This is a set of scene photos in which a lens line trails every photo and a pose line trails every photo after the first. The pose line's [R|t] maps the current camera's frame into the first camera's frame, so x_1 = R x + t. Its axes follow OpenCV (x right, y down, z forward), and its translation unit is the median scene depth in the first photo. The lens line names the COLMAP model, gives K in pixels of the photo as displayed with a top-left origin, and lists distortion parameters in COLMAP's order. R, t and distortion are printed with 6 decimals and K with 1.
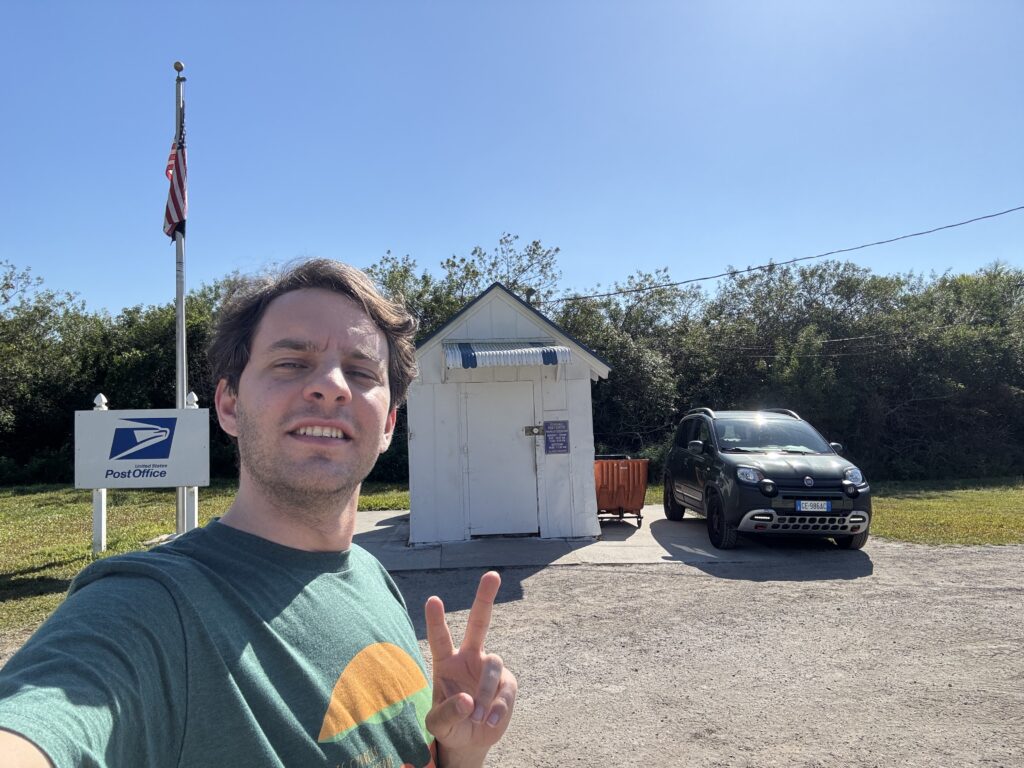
lens RADIAL K [[706.9, 0, 503.2], [0, 706.9, 389.3], [0, 0, 1]] dist [0.087363, -0.123083]
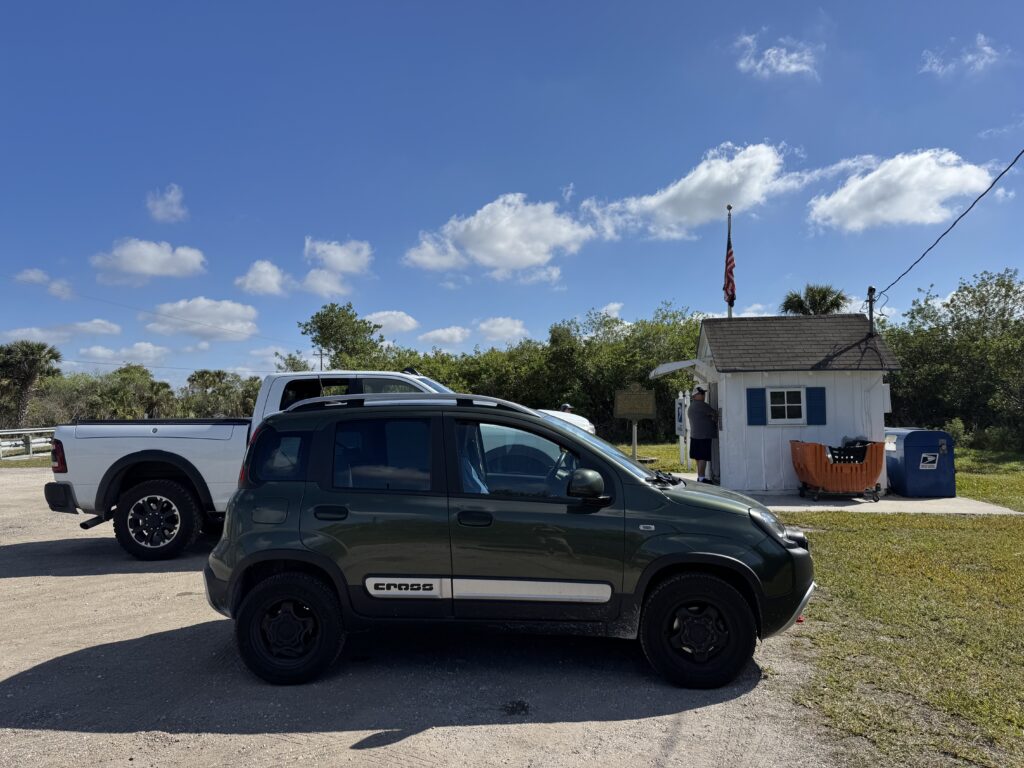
lens RADIAL K [[711.9, 0, 512.0], [0, 711.9, 384.0], [0, 0, 1]] dist [0.136457, -0.222238]
pose [[-0.133815, -0.015382, -0.990887, 1.608762], [0.050704, 0.998464, -0.022347, 0.006358], [0.989708, -0.053233, -0.132830, 0.774174]]
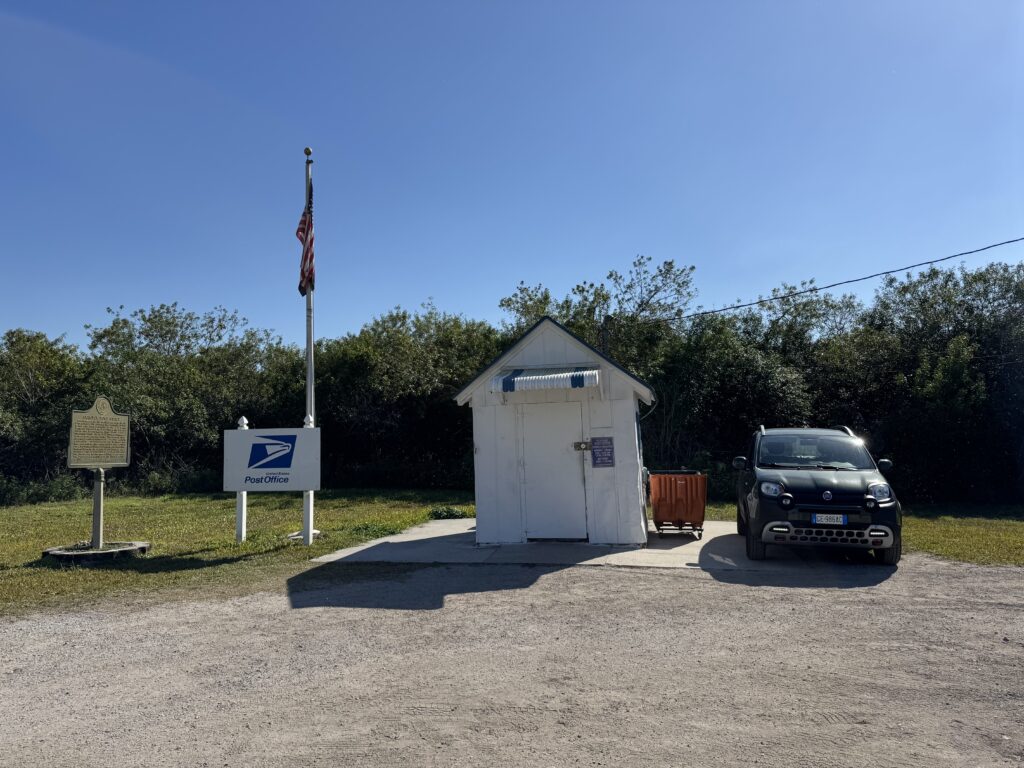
lens RADIAL K [[711.9, 0, 512.0], [0, 711.9, 384.0], [0, 0, 1]] dist [0.136457, -0.222238]
pose [[0.967470, -0.020044, -0.252191, 0.223107], [0.011817, 0.999349, -0.034096, -0.002326], [0.252710, 0.030007, 0.967077, -0.122149]]
